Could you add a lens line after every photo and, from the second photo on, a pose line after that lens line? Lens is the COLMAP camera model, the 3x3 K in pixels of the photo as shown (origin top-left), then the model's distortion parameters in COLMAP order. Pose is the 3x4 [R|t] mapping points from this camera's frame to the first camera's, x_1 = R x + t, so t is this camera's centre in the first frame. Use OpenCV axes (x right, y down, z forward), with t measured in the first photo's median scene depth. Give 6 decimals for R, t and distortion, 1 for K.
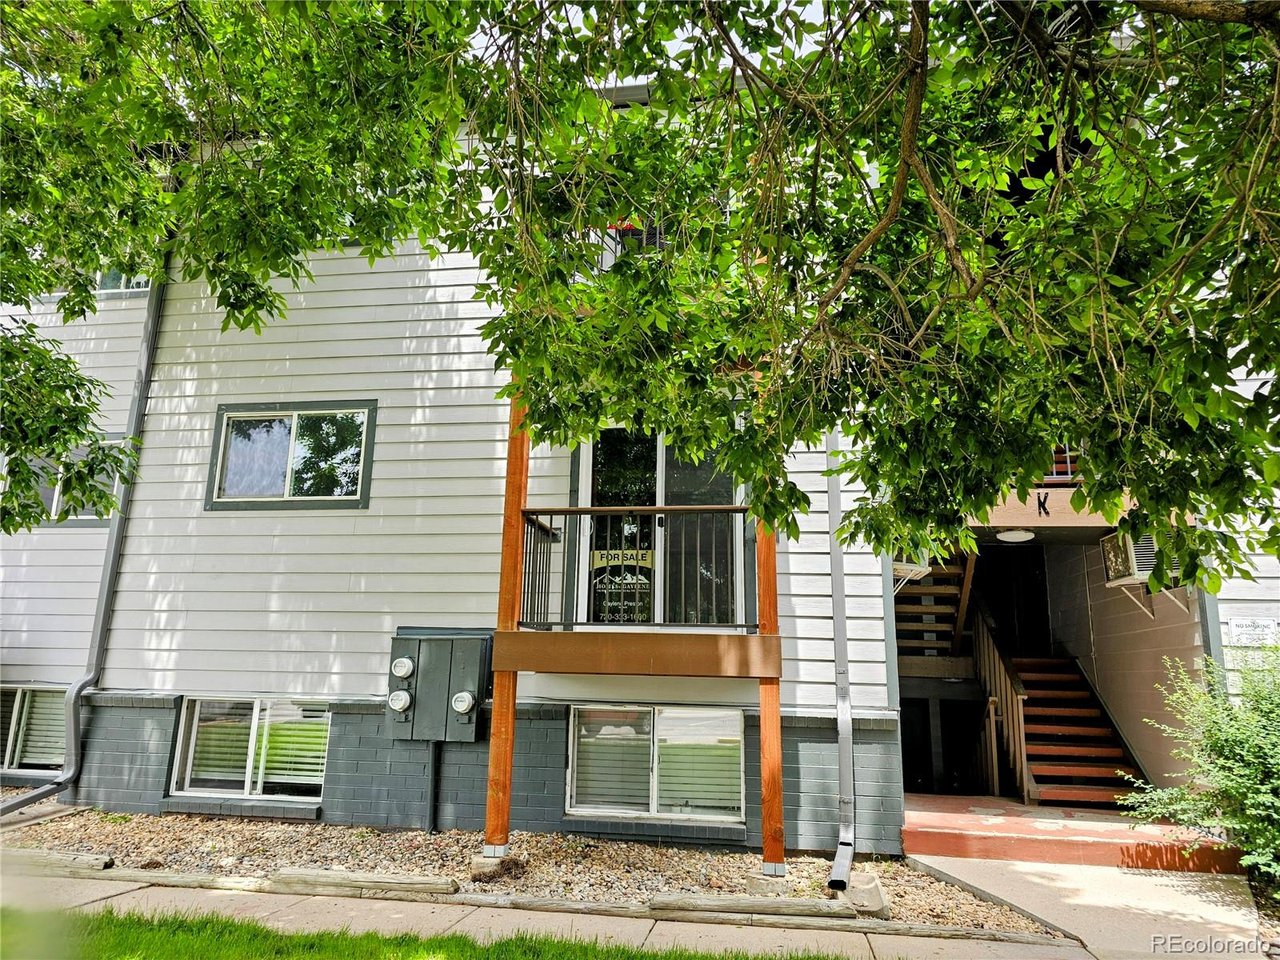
lens RADIAL K [[850.4, 0, 637.3], [0, 850.4, 474.2], [0, 0, 1]] dist [0.041581, -0.040489]
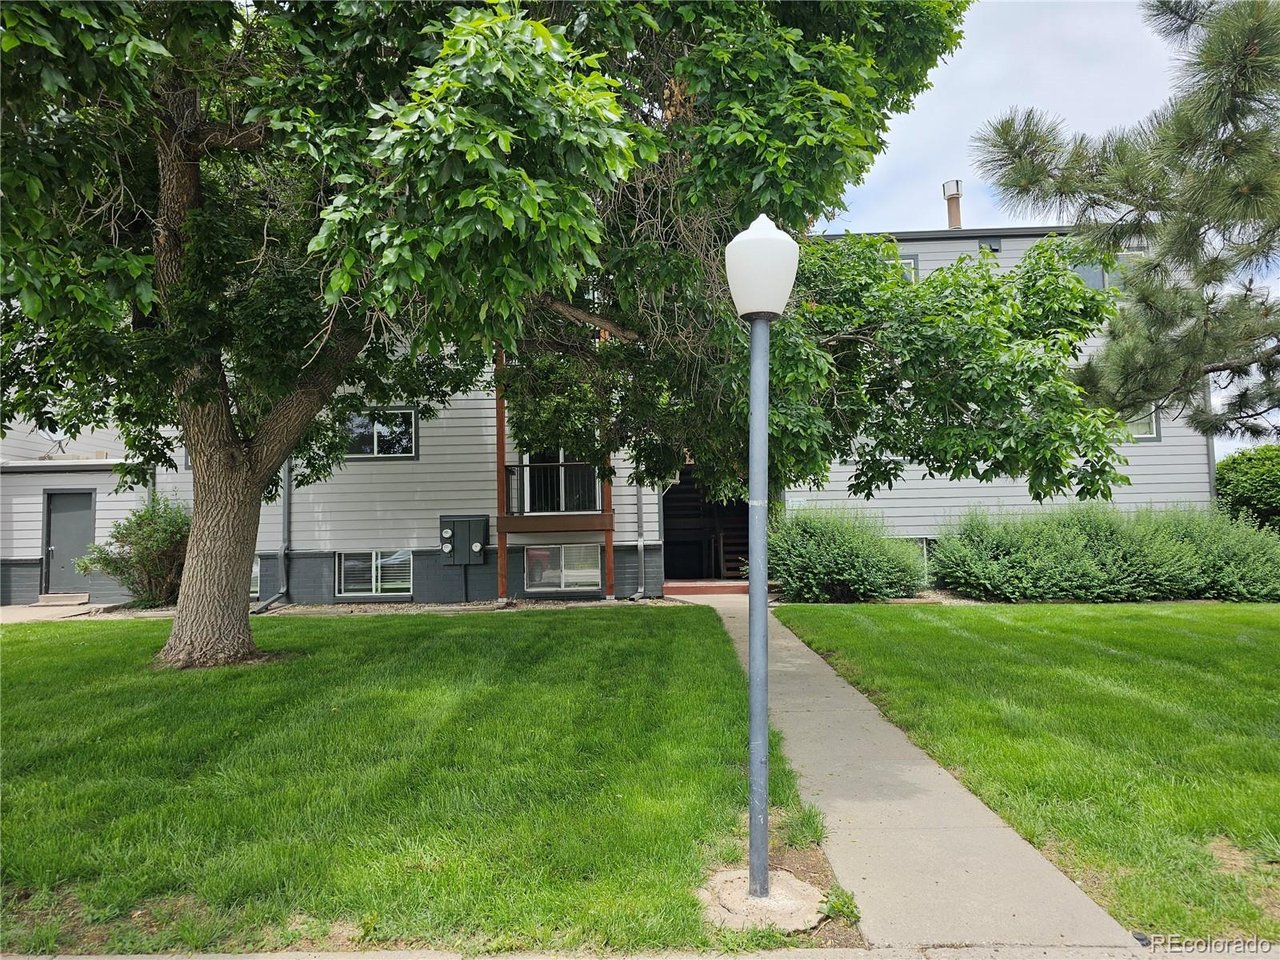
lens RADIAL K [[850.4, 0, 641.9], [0, 850.4, 478.9], [0, 0, 1]] dist [0.041581, -0.040489]
pose [[0.988161, -0.035095, 0.149356, -0.102429], [0.010860, 0.987043, 0.160085, -0.270663], [-0.153039, -0.156568, 0.975739, -1.251857]]
